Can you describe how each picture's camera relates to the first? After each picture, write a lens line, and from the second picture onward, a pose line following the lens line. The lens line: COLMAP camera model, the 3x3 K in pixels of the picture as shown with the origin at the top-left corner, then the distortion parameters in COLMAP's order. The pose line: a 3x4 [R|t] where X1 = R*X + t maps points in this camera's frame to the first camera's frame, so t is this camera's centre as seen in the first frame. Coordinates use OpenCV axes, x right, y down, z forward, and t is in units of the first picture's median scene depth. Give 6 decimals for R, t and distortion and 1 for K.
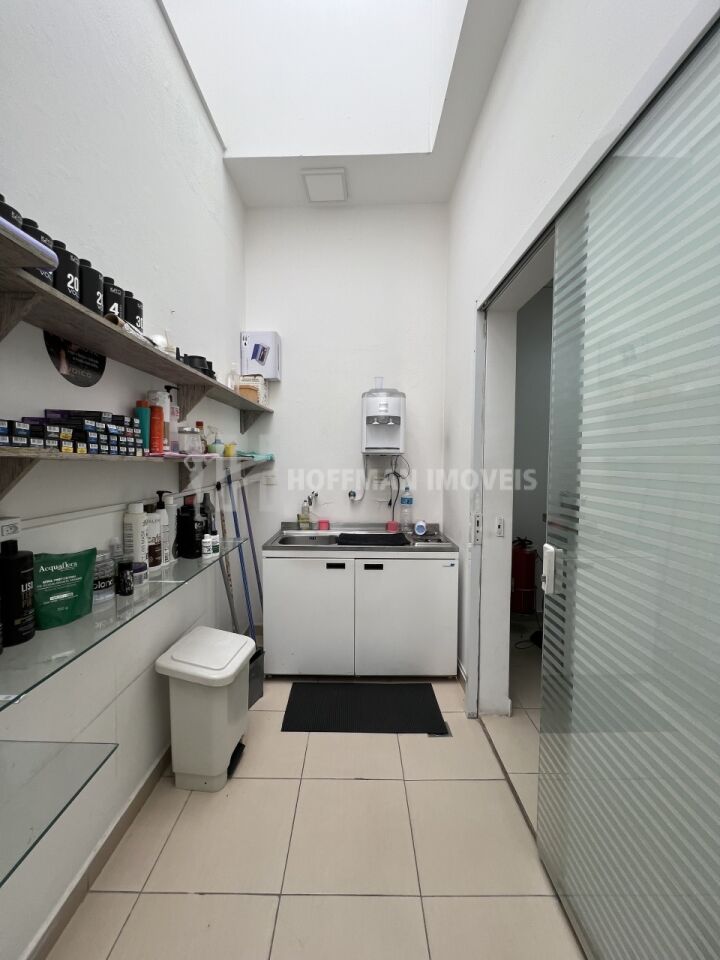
lens RADIAL K [[358.5, 0, 360.0], [0, 358.5, 480.0], [0, 0, 1]] dist [0.000448, 0.000017]
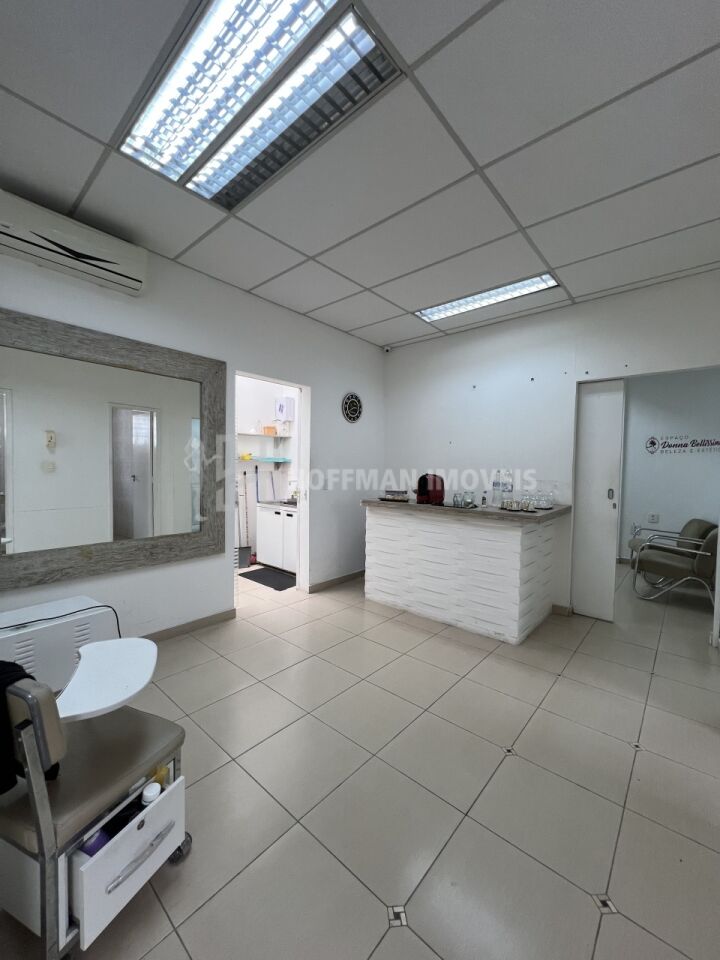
lens RADIAL K [[380.3, 0, 360.0], [0, 380.3, 480.0], [0, 0, 1]] dist [-0.000083, 0.000002]
pose [[0.749144, 0.034700, -0.661497, 1.691451], [-0.051621, 0.998648, -0.006075, 0.040065], [0.660392, 0.038698, 0.749923, -0.323765]]
